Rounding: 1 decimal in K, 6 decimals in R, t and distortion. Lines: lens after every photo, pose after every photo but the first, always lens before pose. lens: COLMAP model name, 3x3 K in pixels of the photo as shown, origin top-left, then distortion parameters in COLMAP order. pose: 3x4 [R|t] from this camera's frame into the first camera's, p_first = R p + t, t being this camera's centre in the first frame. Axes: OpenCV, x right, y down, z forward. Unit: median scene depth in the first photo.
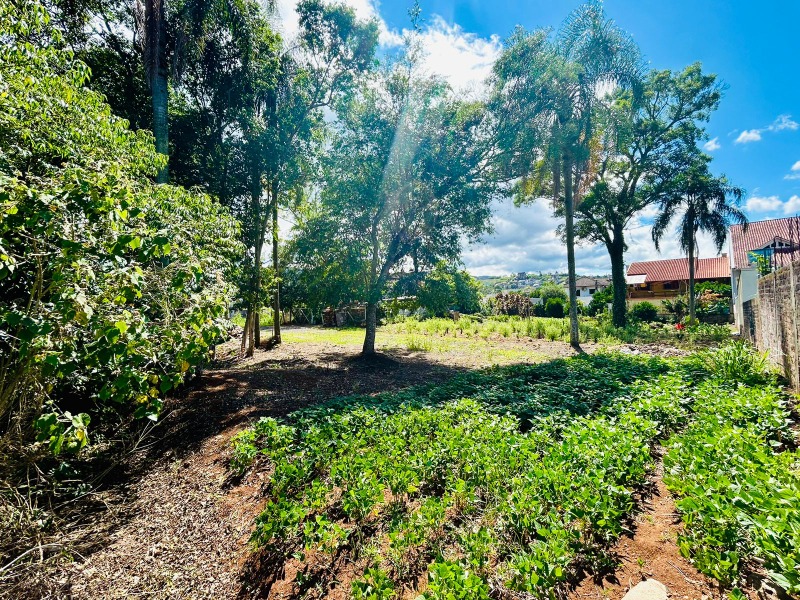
lens RADIAL K [[353.8, 0, 400.0], [0, 353.8, 300.0], [0, 0, 1]] dist [0.001823, -0.000199]
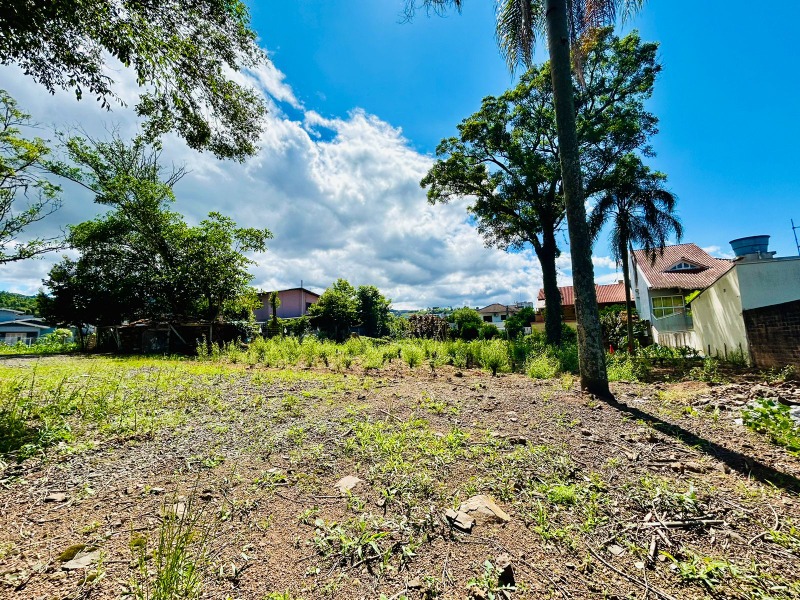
lens RADIAL K [[353.8, 0, 400.0], [0, 353.8, 300.0], [0, 0, 1]] dist [0.001823, -0.000199]
pose [[0.973860, 0.022810, 0.226000, 0.090031], [-0.004567, 0.996710, -0.080917, 0.027035], [-0.227102, 0.077770, 0.970761, 0.268325]]
